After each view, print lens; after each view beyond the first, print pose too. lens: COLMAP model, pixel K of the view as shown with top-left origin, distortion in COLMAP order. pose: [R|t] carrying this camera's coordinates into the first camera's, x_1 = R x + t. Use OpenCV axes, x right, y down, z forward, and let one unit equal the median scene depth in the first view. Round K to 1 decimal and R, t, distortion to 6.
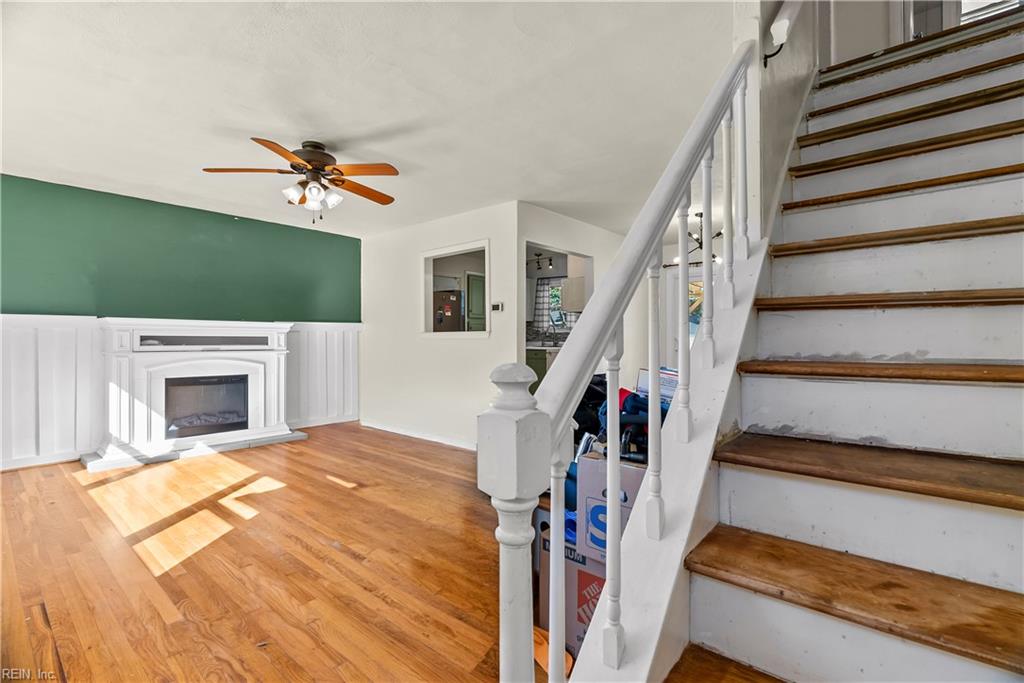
lens RADIAL K [[460.5, 0, 512.0], [0, 460.5, 341.5], [0, 0, 1]] dist [-0.004994, 0.000604]
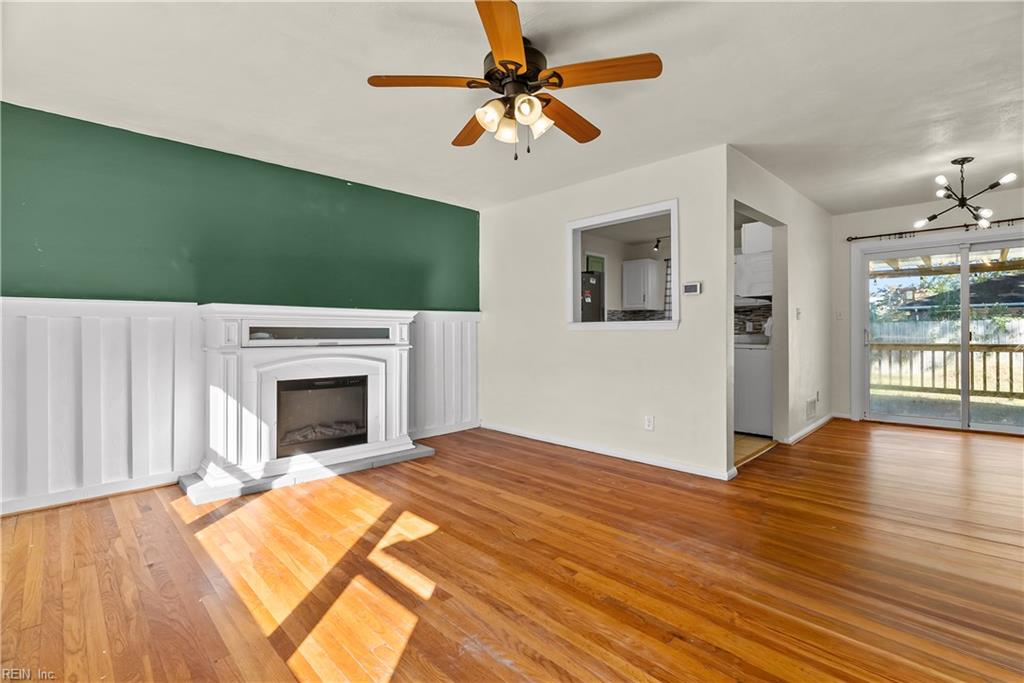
lens RADIAL K [[469.1, 0, 516.1], [0, 469.1, 331.6], [0, 0, 1]] dist [-0.009401, -0.000370]
pose [[0.996096, -0.001198, -0.088272, -0.265423], [0.000634, 0.999979, -0.006422, 0.000837], [0.088278, 0.006341, 0.996076, 0.226465]]
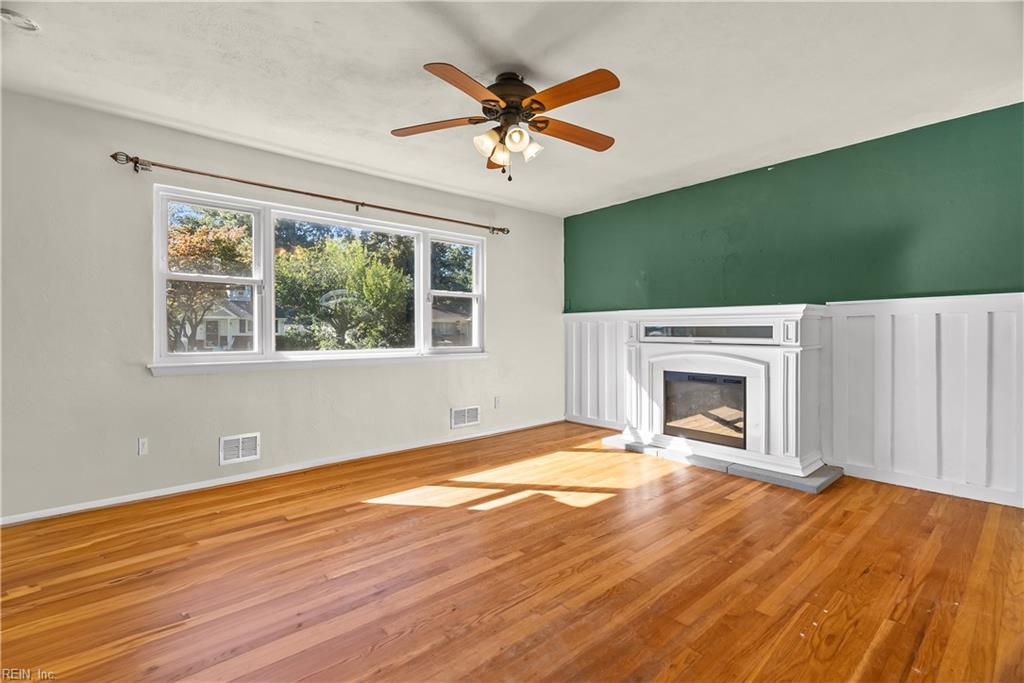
lens RADIAL K [[469.1, 0, 516.1], [0, 469.1, 331.6], [0, 0, 1]] dist [-0.009401, -0.000370]
pose [[-0.152637, 0.003610, -0.988276, 0.252557], [-0.001612, 0.999991, 0.003902, -0.004791], [0.988281, 0.002189, -0.152630, 0.813266]]
